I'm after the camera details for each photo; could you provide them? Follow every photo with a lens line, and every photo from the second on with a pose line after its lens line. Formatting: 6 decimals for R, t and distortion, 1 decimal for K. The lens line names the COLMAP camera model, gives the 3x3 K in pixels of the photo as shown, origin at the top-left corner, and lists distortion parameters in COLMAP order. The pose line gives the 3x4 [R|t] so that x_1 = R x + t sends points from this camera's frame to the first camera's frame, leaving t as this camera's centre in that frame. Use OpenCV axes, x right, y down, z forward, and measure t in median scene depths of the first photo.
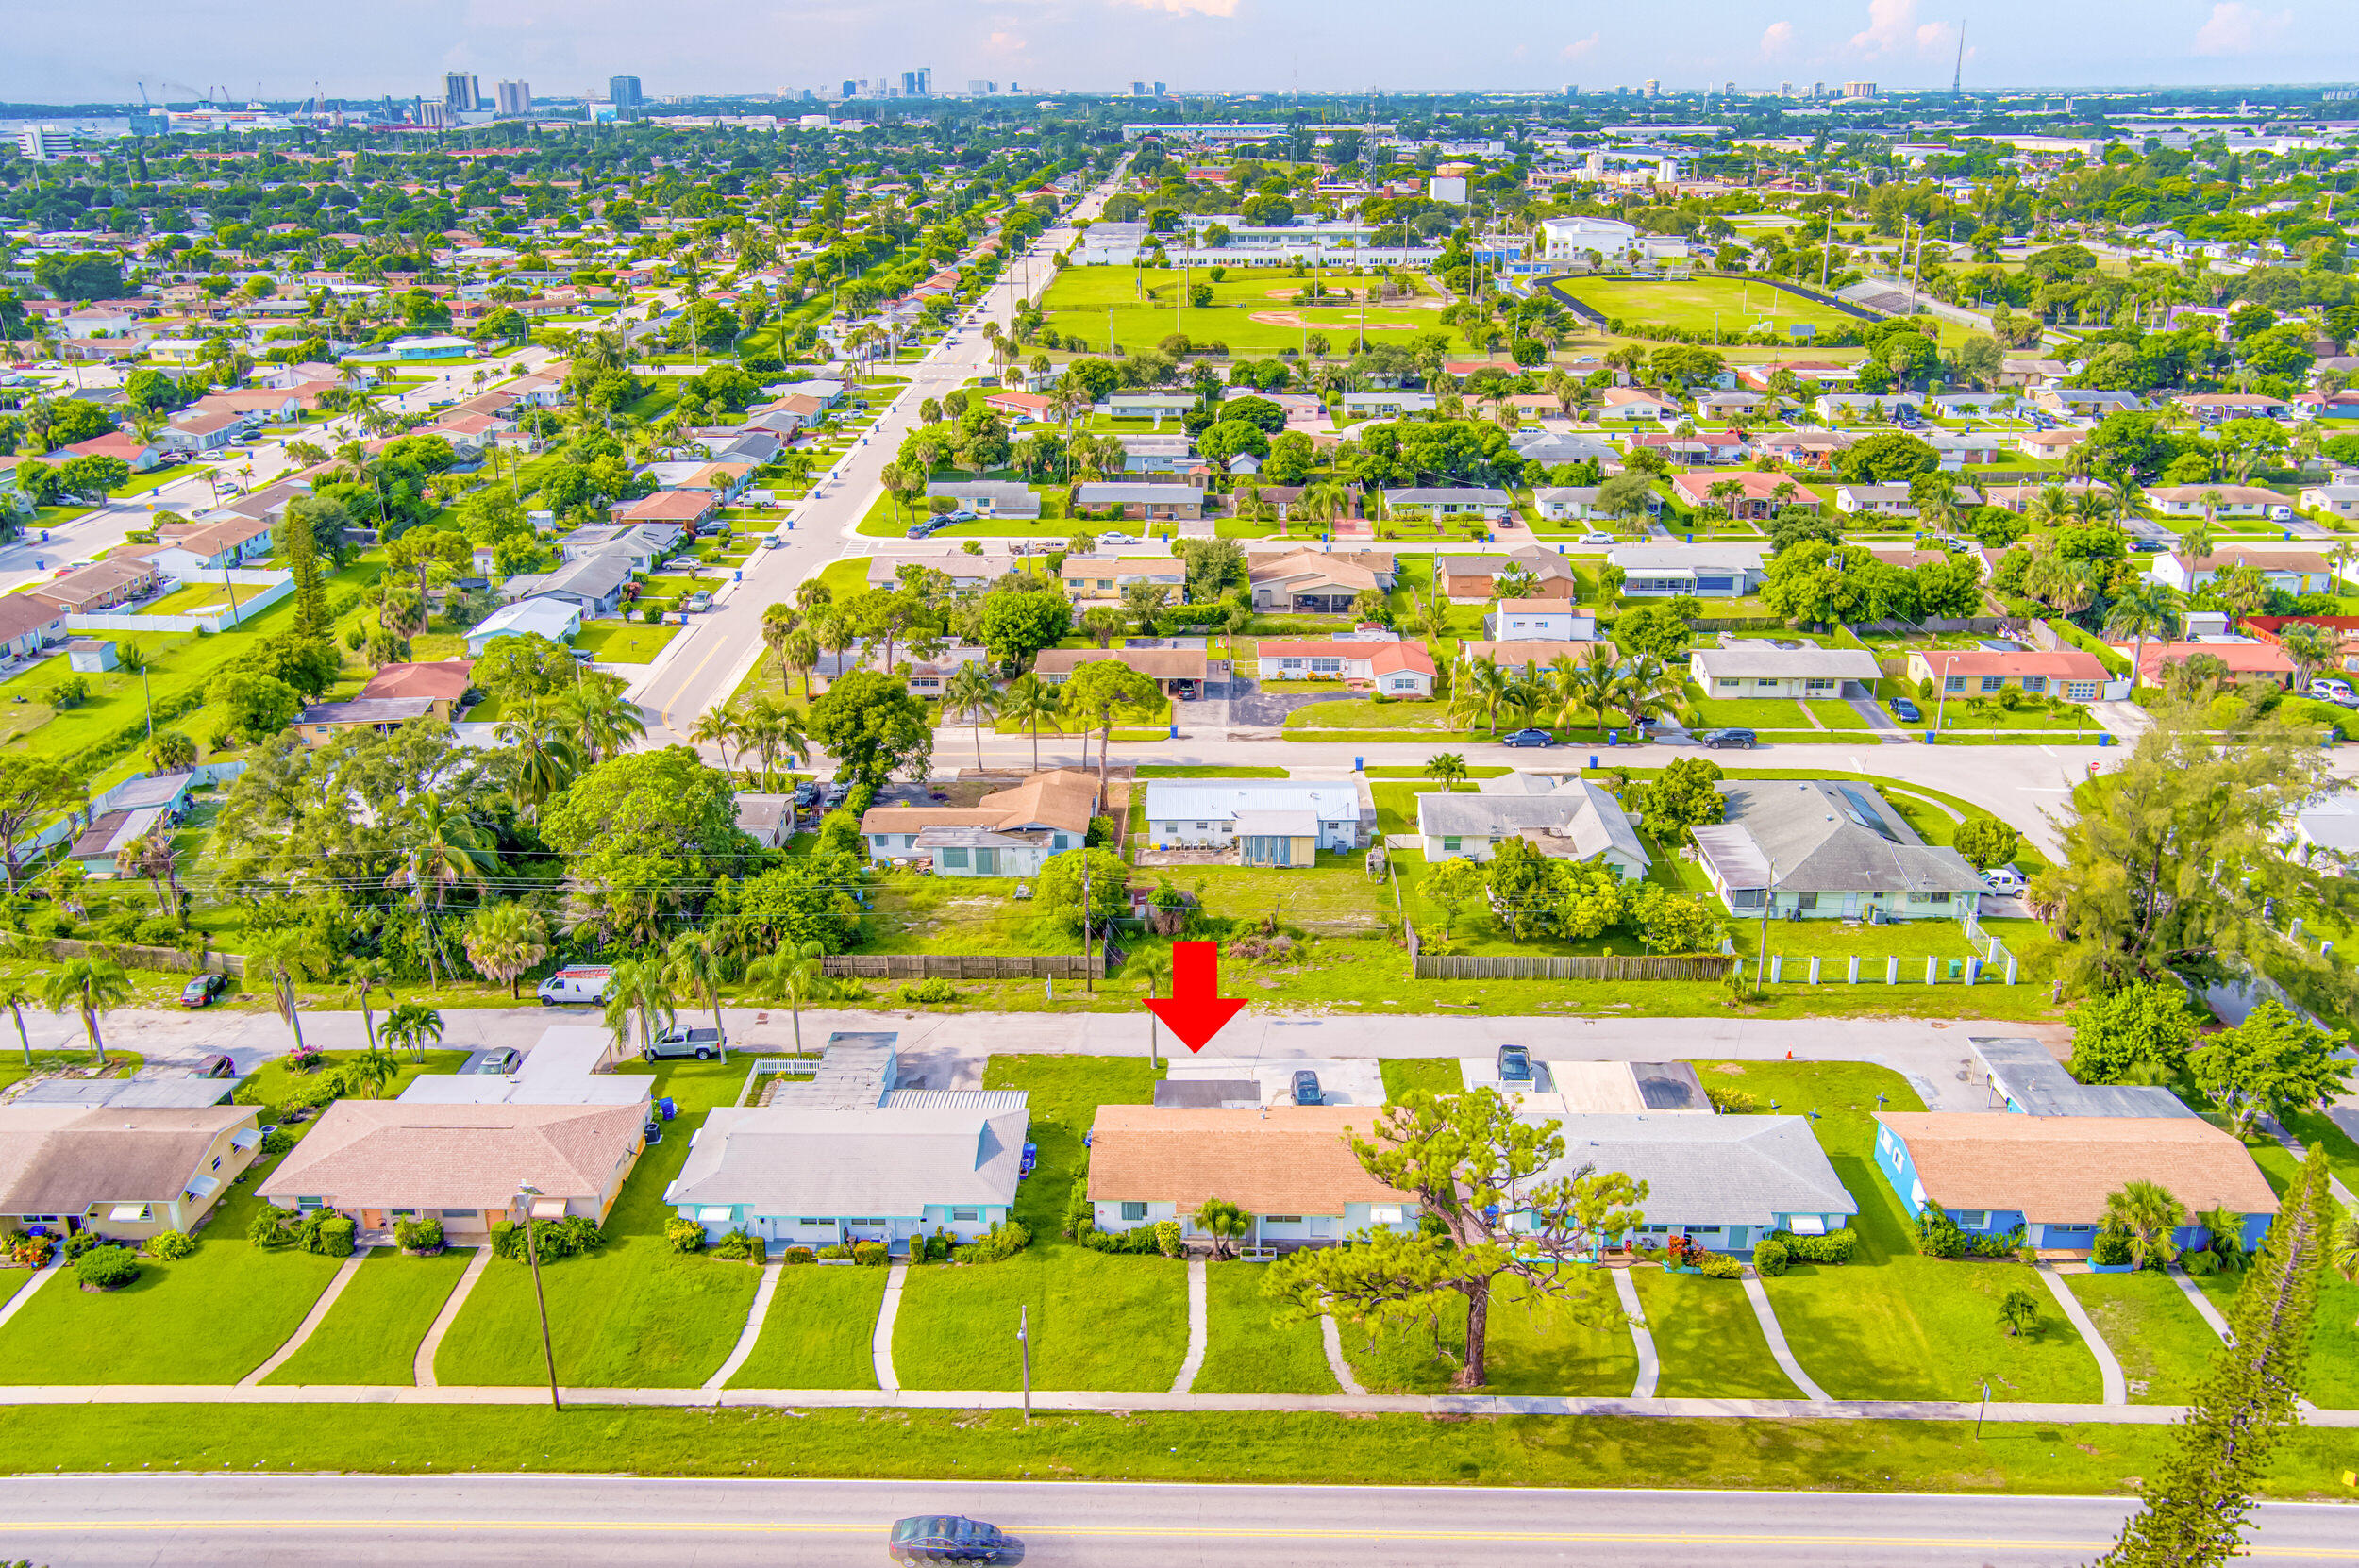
lens RADIAL K [[1901.7, 0, 1179.5], [0, 1901.7, 784.0], [0, 0, 1]] dist [-0.002697, 0.030153]
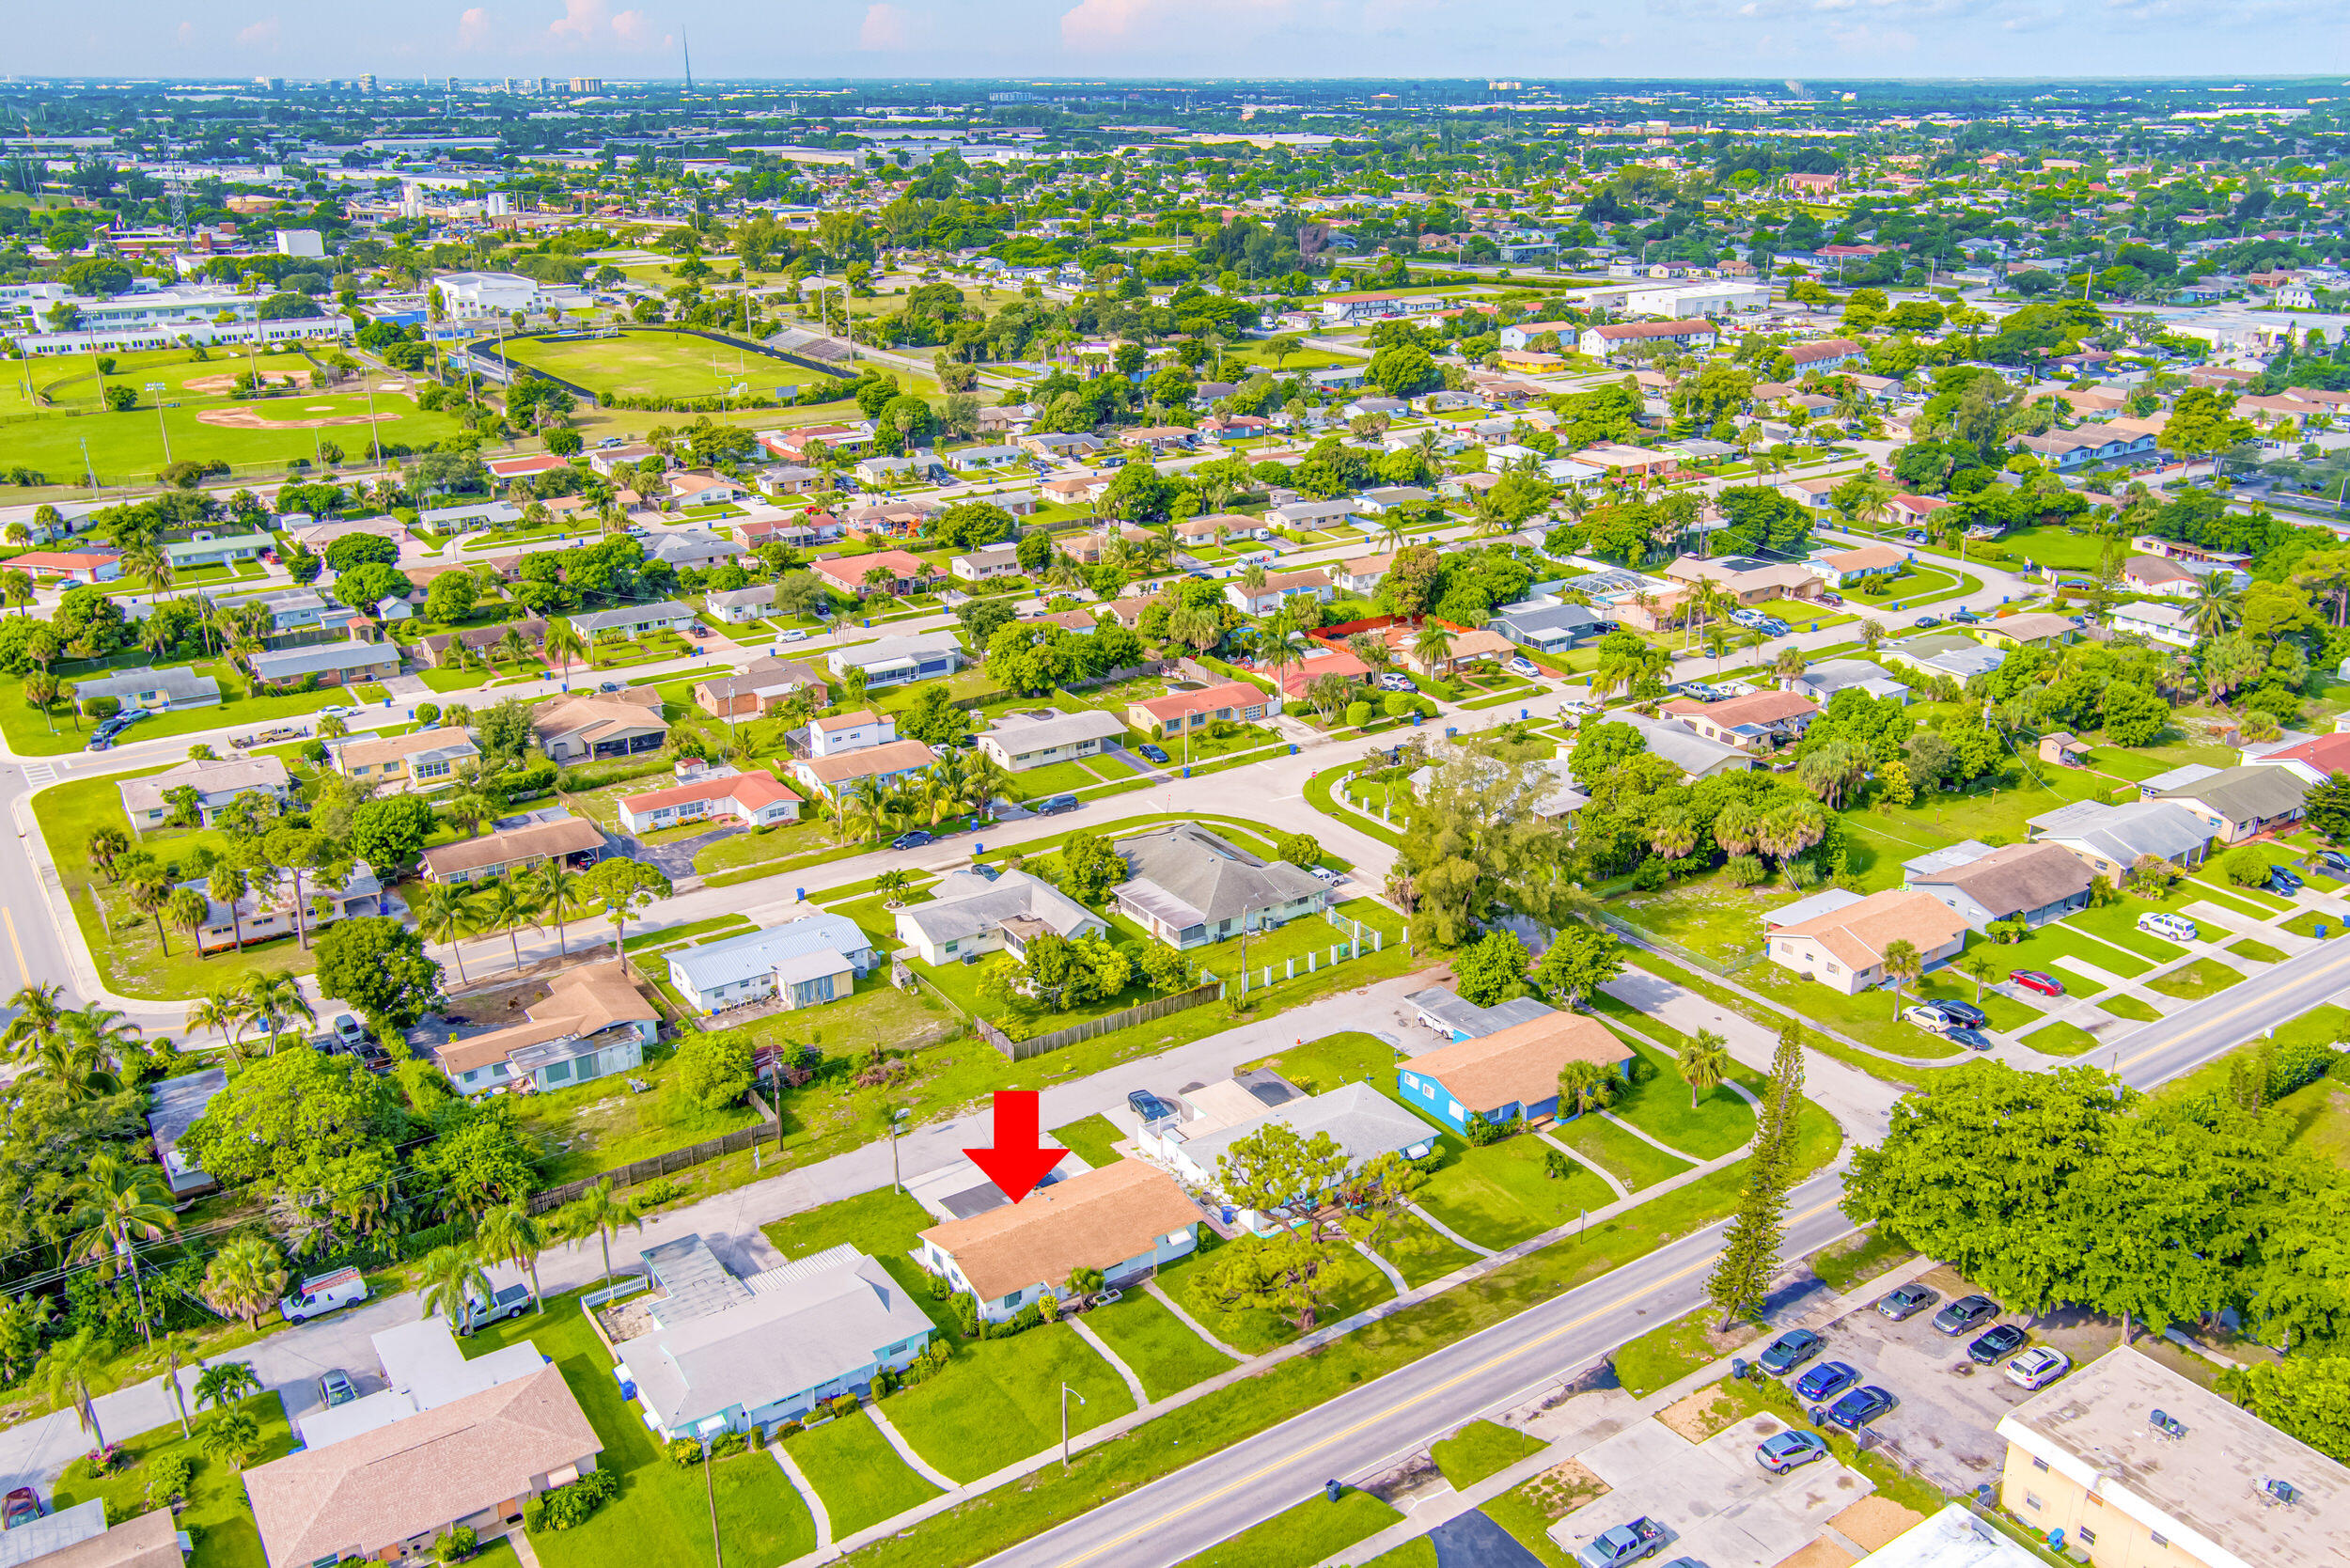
lens RADIAL K [[1916.2, 0, 1175.0], [0, 1916.2, 784.0], [0, 0, 1]] dist [0.006997, 0.007545]
pose [[0.819325, -0.198044, 0.538038, -0.316871], [0.196939, 0.978560, 0.060294, -0.097221], [-0.538443, 0.056560, 0.840762, -0.095049]]
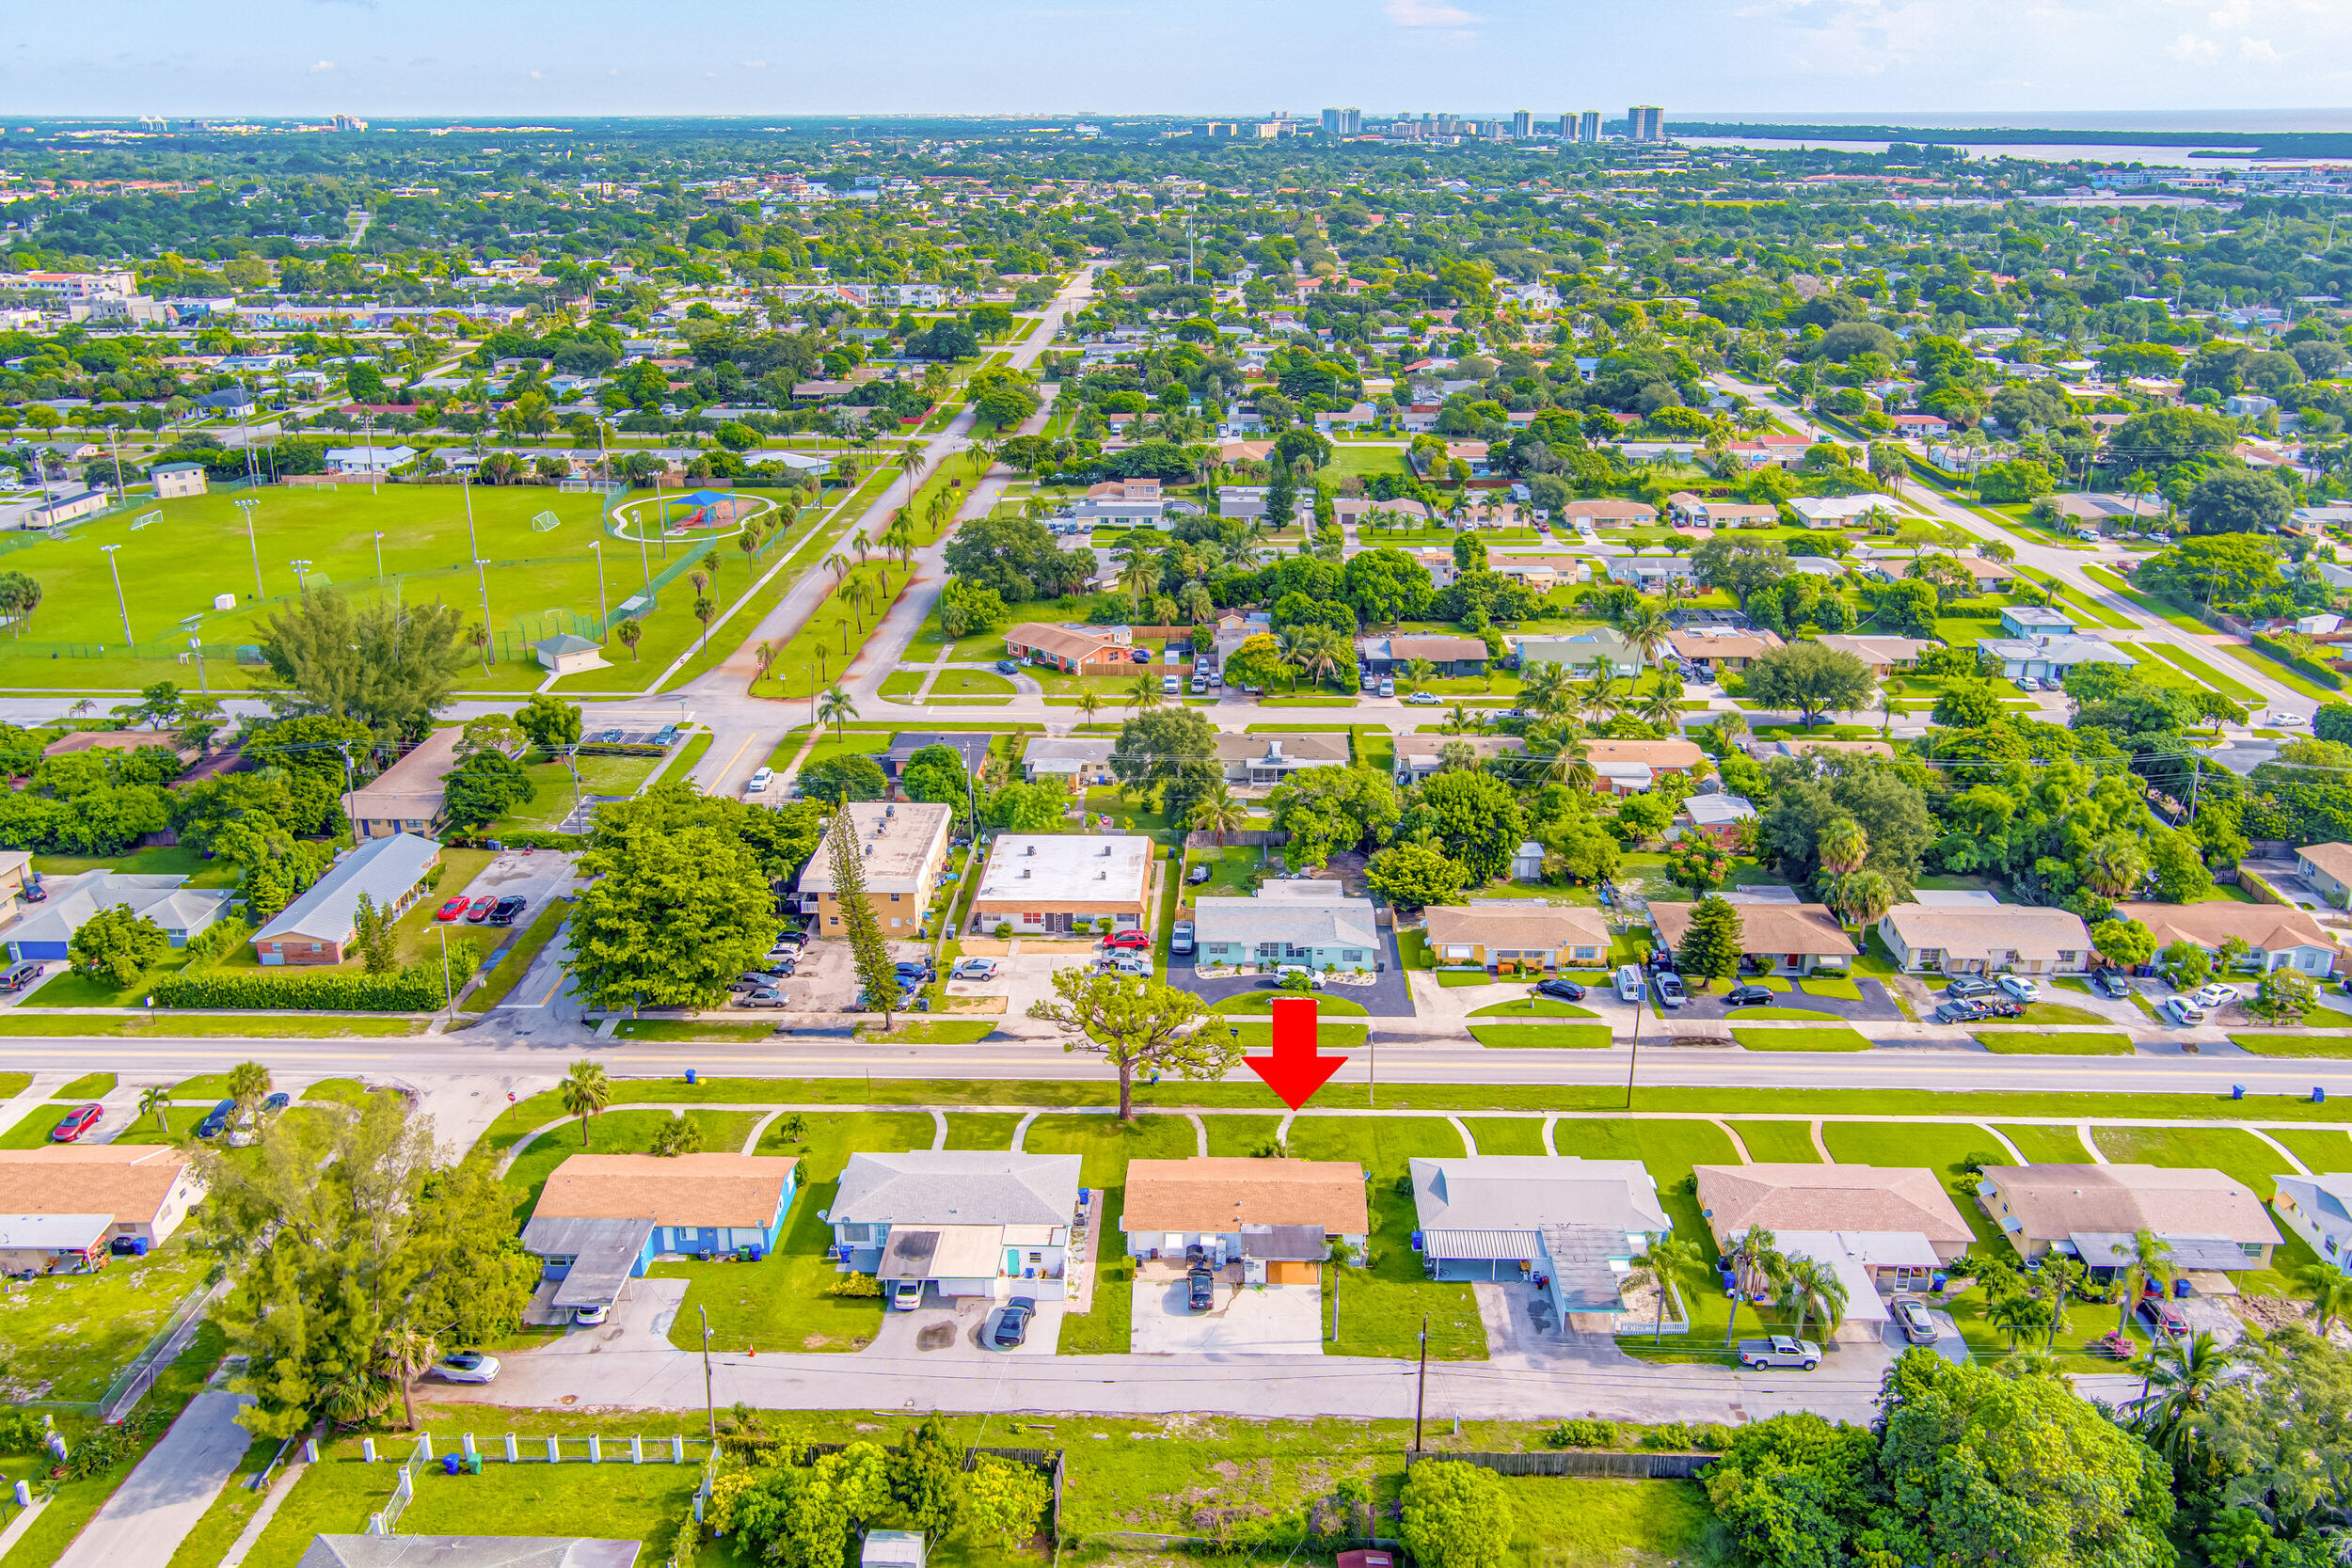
lens RADIAL K [[1893.6, 0, 1176.0], [0, 1893.6, 784.0], [0, 0, 1]] dist [-0.003072, 0.031453]
pose [[-0.999904, 0.003303, 0.013455, 0.041013], [0.011222, 0.762598, 0.646775, -0.539427], [-0.008125, 0.646864, -0.762562, 1.083248]]
